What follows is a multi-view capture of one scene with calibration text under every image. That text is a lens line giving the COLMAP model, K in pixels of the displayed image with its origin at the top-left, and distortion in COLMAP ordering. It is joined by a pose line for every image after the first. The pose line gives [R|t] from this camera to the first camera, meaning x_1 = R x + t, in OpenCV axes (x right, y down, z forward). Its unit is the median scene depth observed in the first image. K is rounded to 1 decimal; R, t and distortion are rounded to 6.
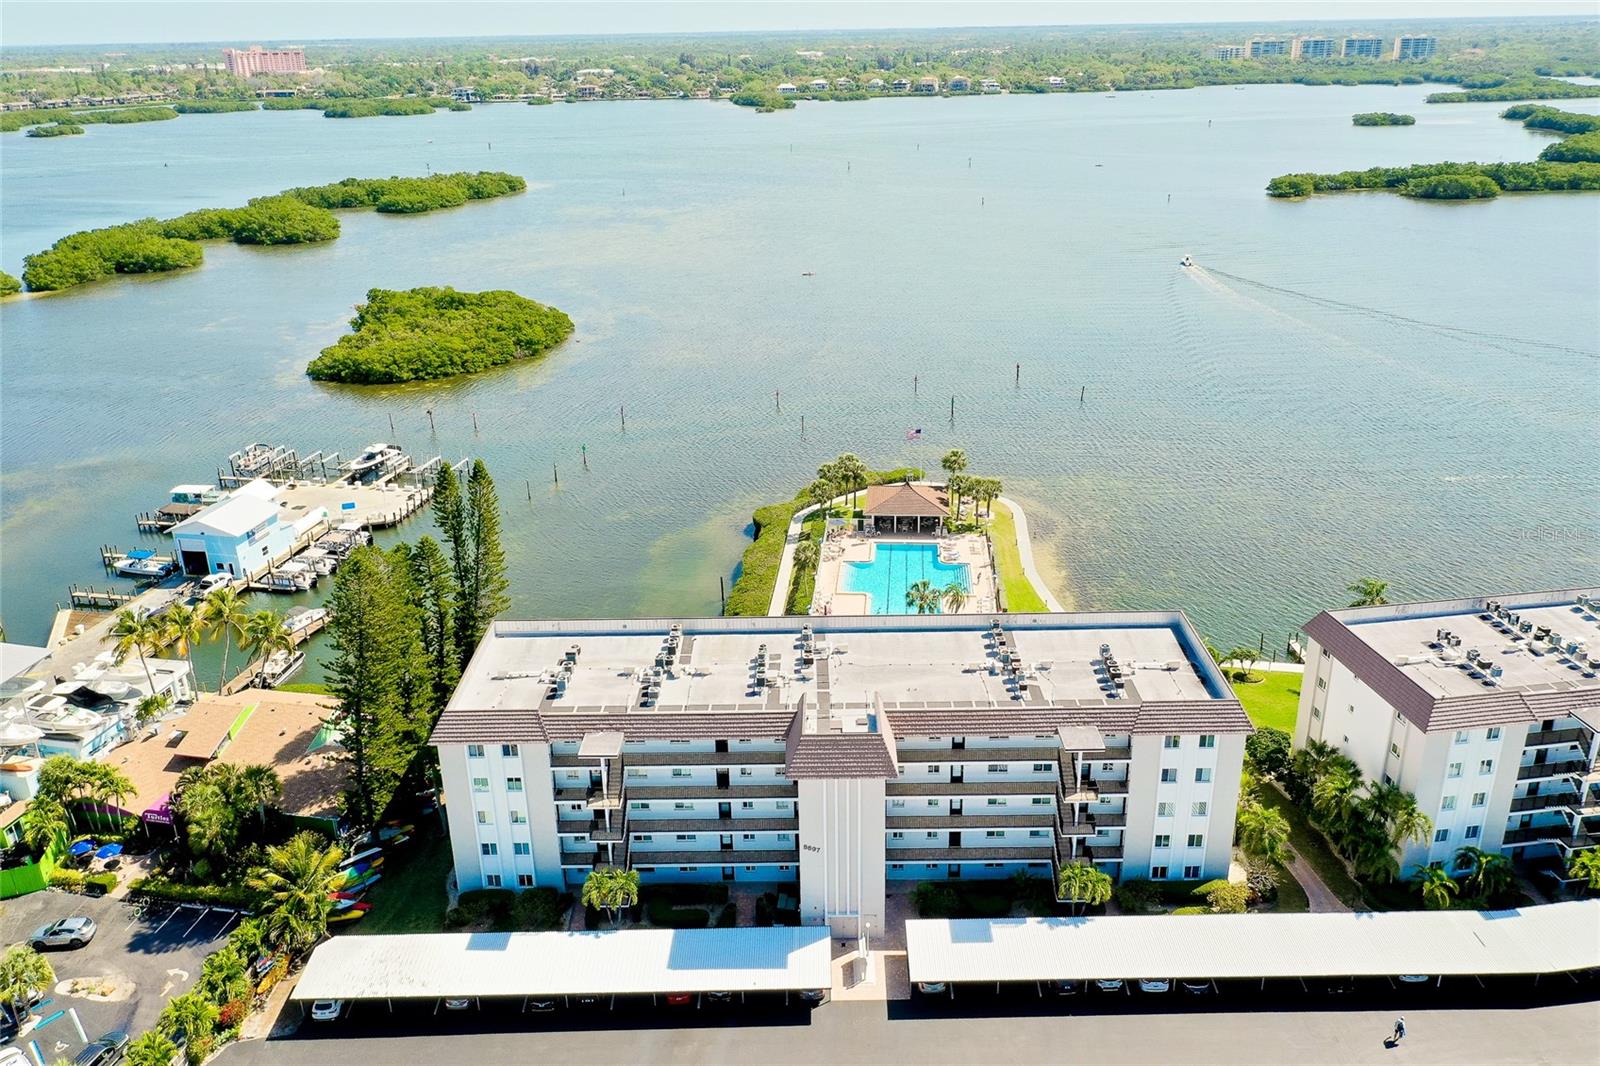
lens RADIAL K [[1270.1, 0, 803.8], [0, 1270.1, 526.5], [0, 0, 1]] dist [0.001889, -0.000755]
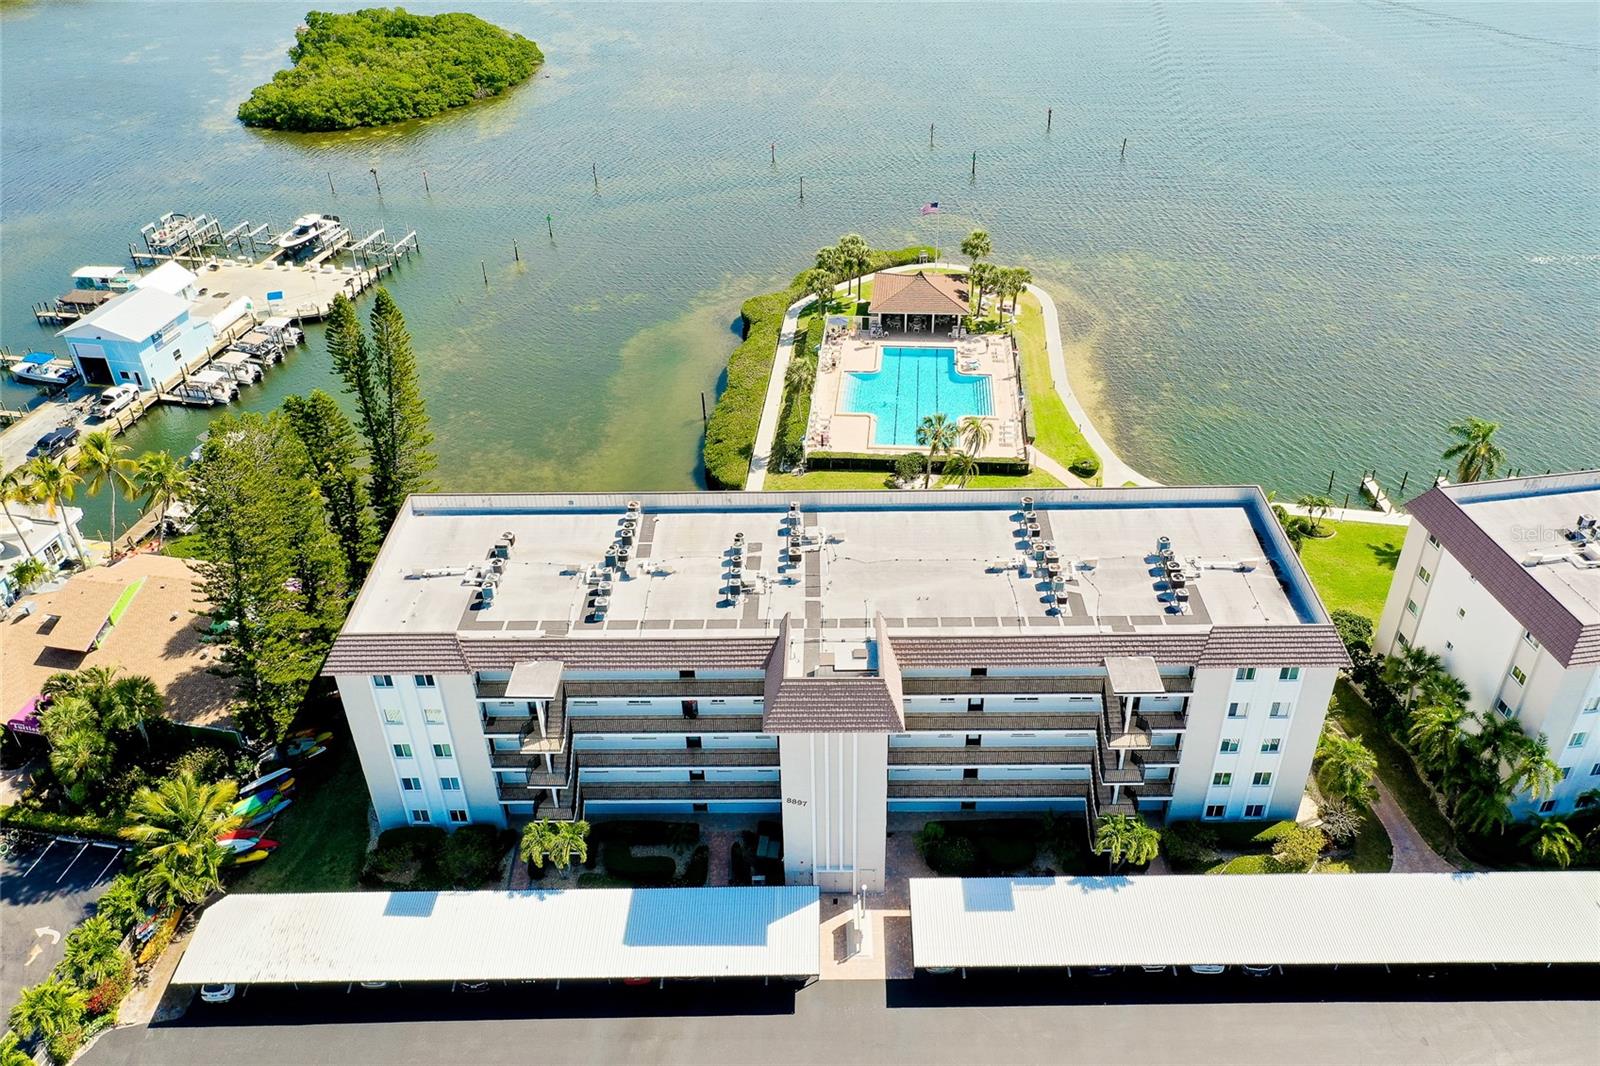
lens RADIAL K [[1270.1, 0, 803.5], [0, 1270.1, 532.1], [0, 0, 1]] dist [0.001889, -0.000755]
pose [[0.999980, 0.001538, -0.006129, 0.013335], [-0.000163, 0.975875, 0.218329, -0.082555], [0.006317, -0.218324, 0.975856, 0.207476]]
